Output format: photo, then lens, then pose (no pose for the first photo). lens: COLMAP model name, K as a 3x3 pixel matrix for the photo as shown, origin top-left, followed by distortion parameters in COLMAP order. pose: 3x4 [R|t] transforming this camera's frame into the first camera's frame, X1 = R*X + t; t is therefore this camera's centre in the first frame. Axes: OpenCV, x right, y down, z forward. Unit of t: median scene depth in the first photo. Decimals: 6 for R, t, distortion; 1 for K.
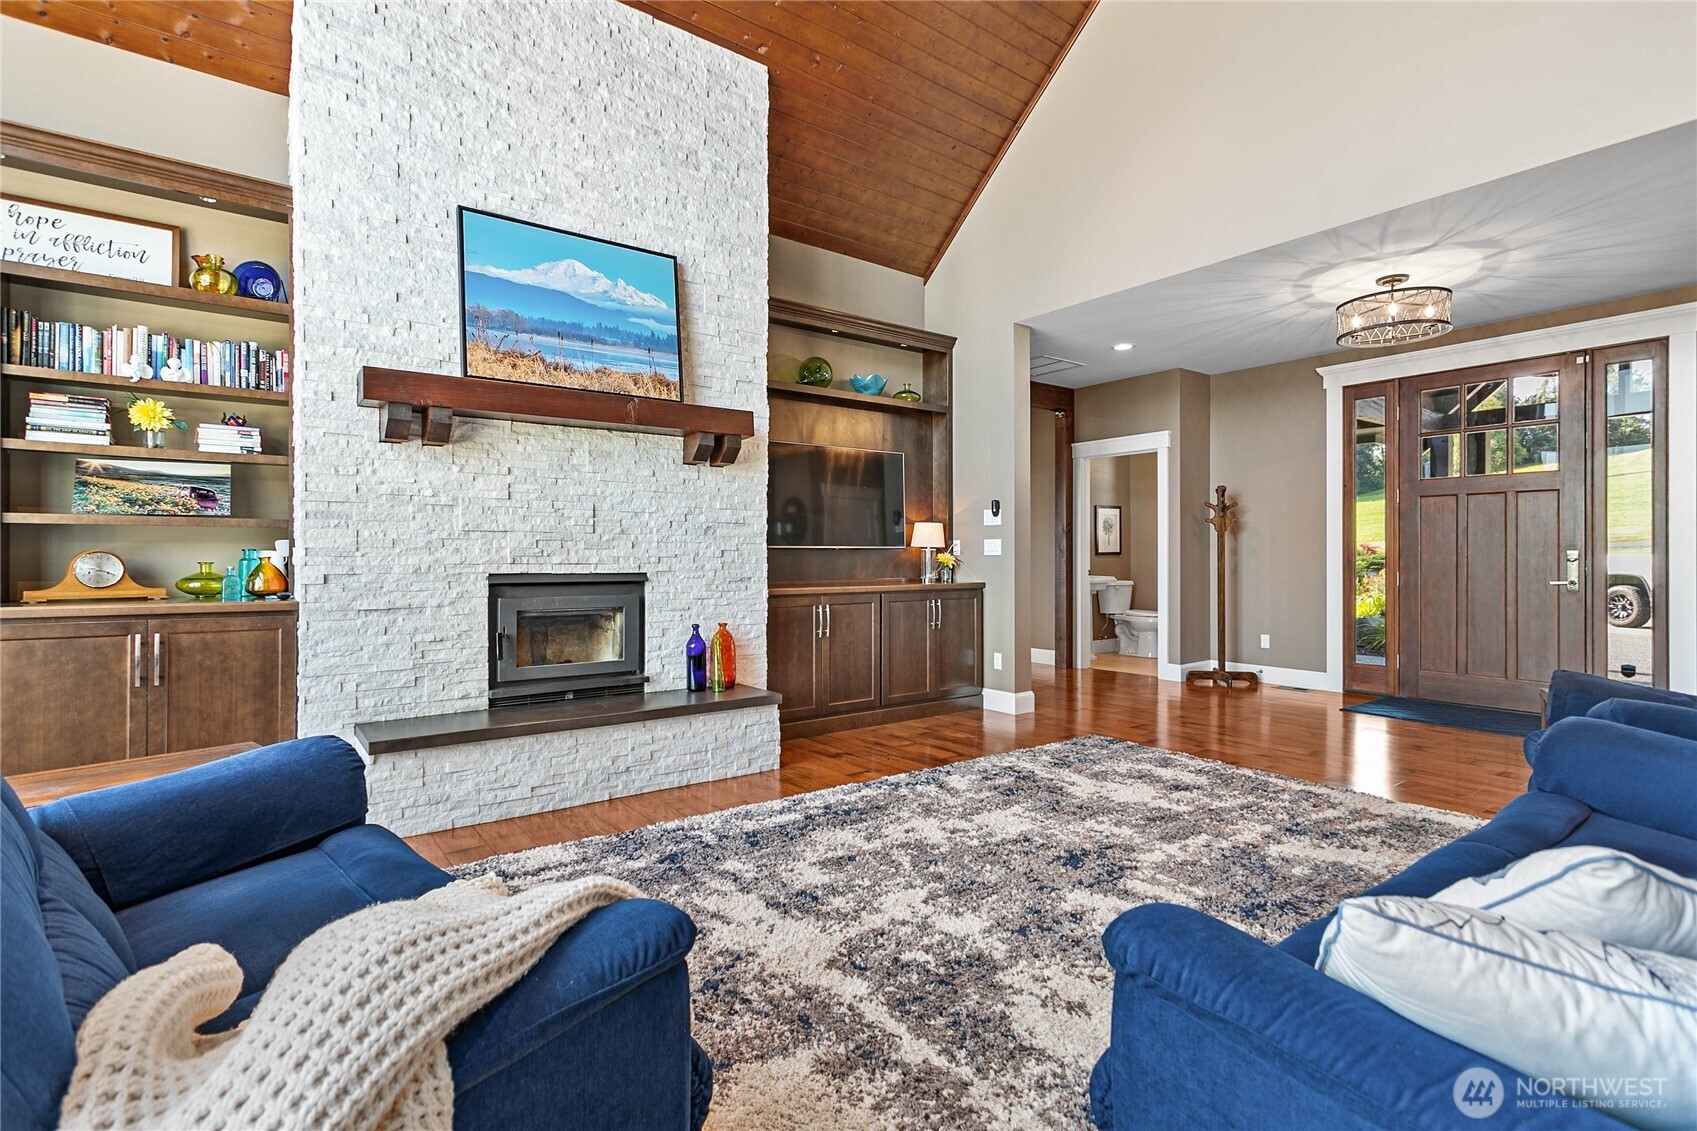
lens RADIAL K [[807.5, 0, 851.7], [0, 807.5, 553.8], [0, 0, 1]] dist [0.000107, 0.001863]
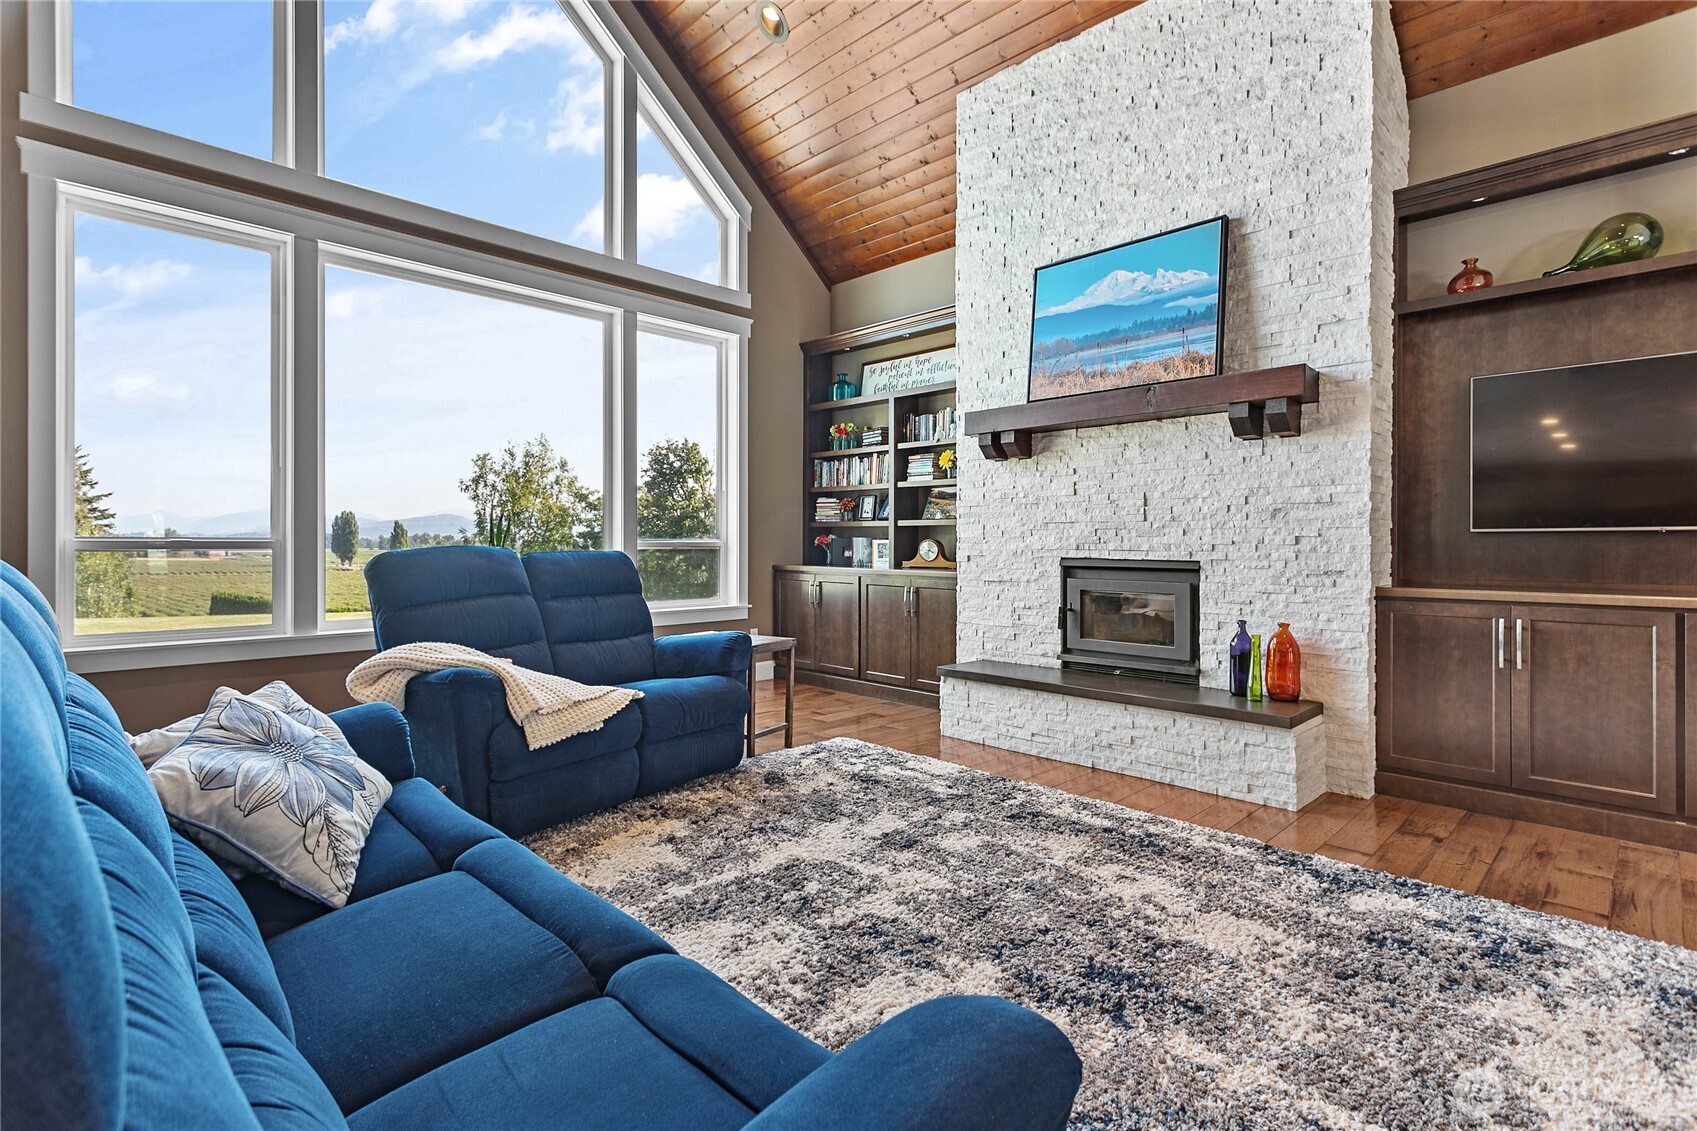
lens RADIAL K [[807.5, 0, 847.6], [0, 807.5, 542.6], [0, 0, 1]] dist [0.000107, 0.001863]
pose [[0.134592, -0.000062, -0.990901, 0.732449], [0.001904, 0.999998, 0.000196, 0.001079], [0.990899, -0.001913, 0.134592, 0.528662]]
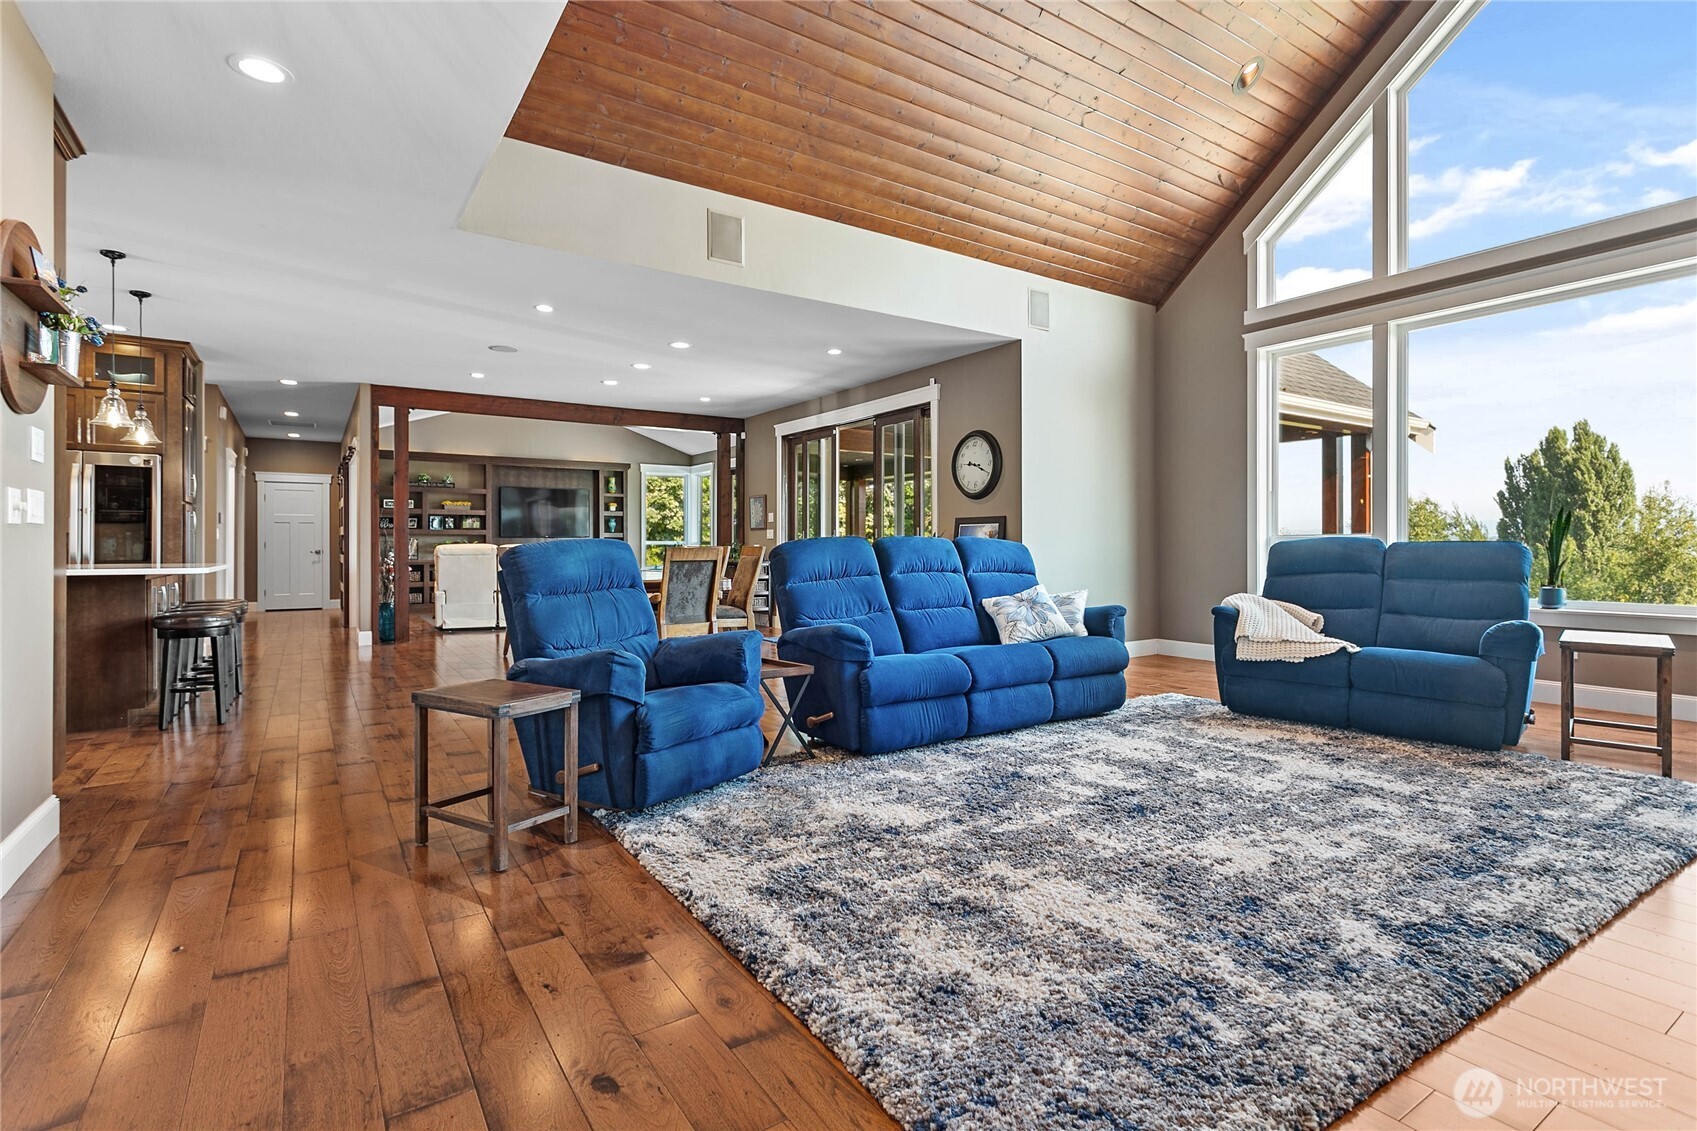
lens RADIAL K [[807.5, 0, 846.2], [0, 807.5, 541.6], [0, 0, 1]] dist [0.000107, 0.001863]
pose [[-0.998233, -0.000247, 0.059428, 0.470813], [-0.000638, 0.999978, -0.006553, 0.021761], [-0.059425, -0.006580, -0.998211, 1.640638]]
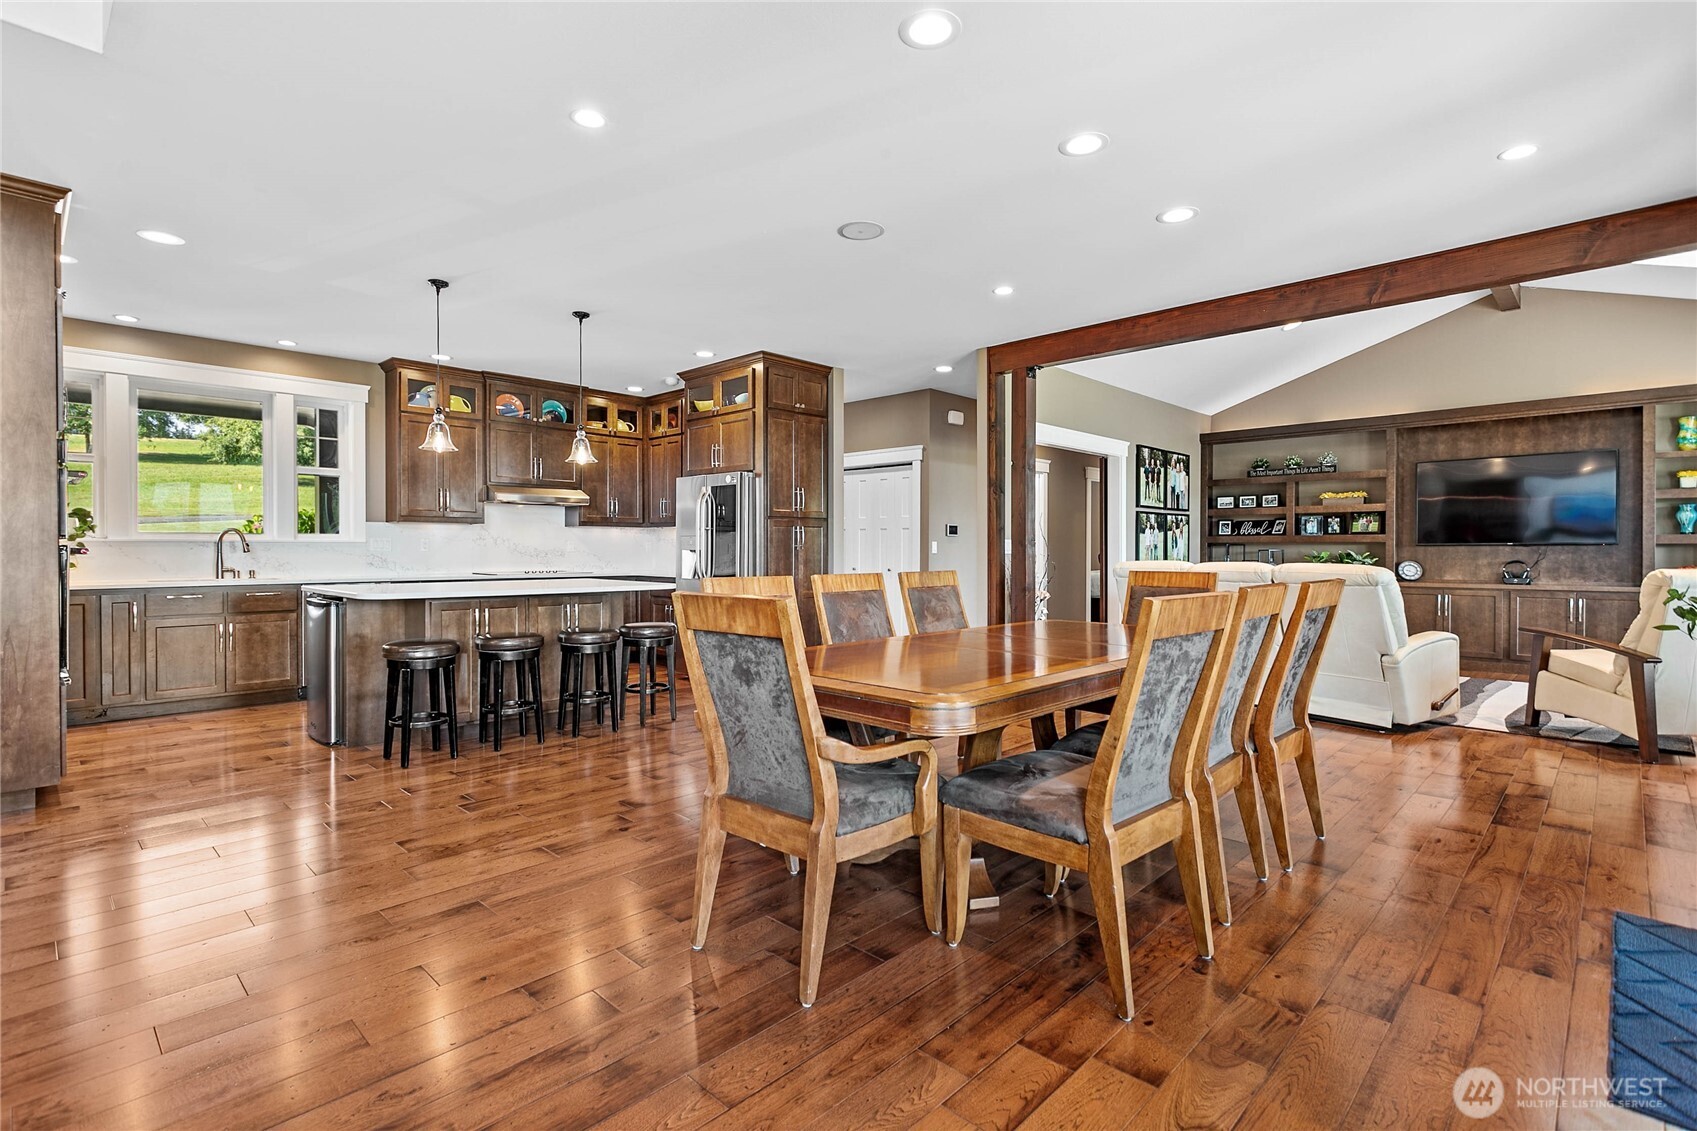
lens RADIAL K [[807.5, 0, 855.6], [0, 807.5, 555.9], [0, 0, 1]] dist [0.000107, 0.001863]
pose [[-0.154212, -0.008067, 0.988005, 0.286281], [-0.002031, 0.999967, 0.007848, -0.007112], [-0.988036, -0.000796, -0.154224, -0.047196]]
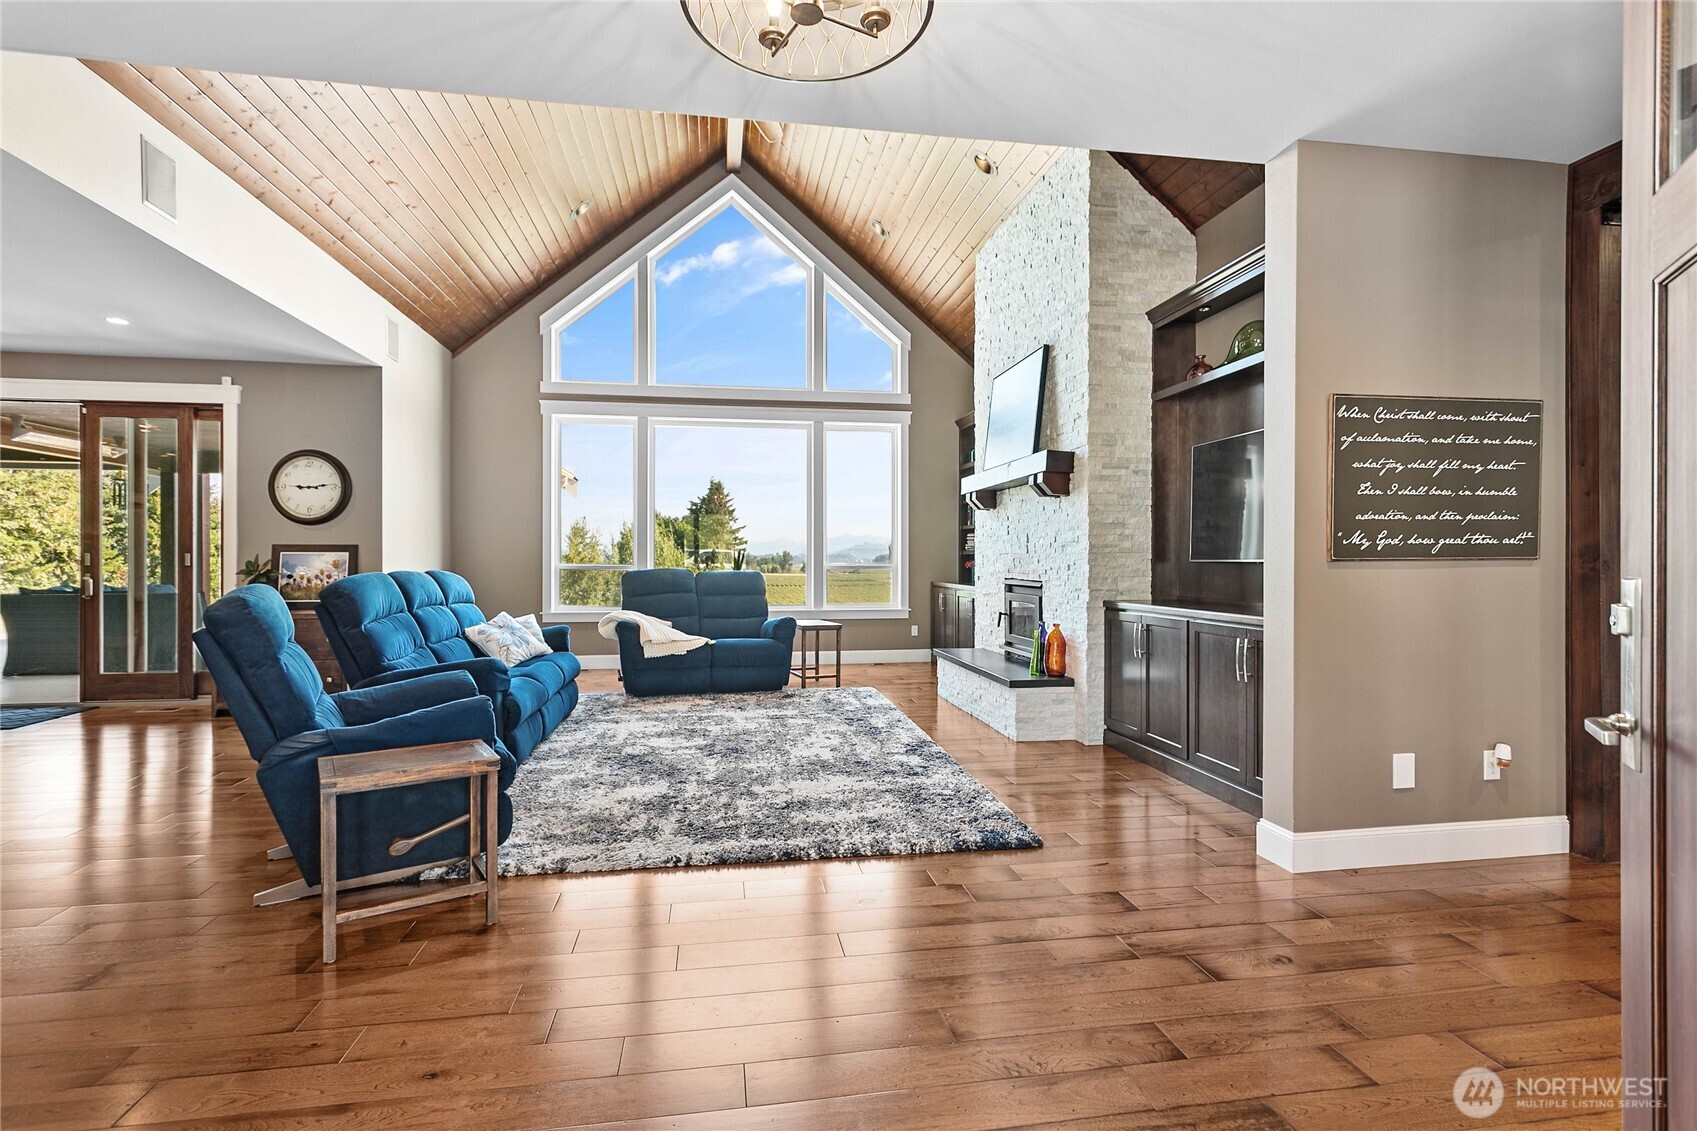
lens RADIAL K [[807.5, 0, 847.4], [0, 807.5, 561.8], [0, 0, 1]] dist [0.000107, 0.001863]
pose [[-0.467139, -0.000528, -0.884184, 1.293708], [0.000959, 0.999999, -0.001103, -0.009666], [0.884183, -0.001363, -0.467138, 1.556154]]
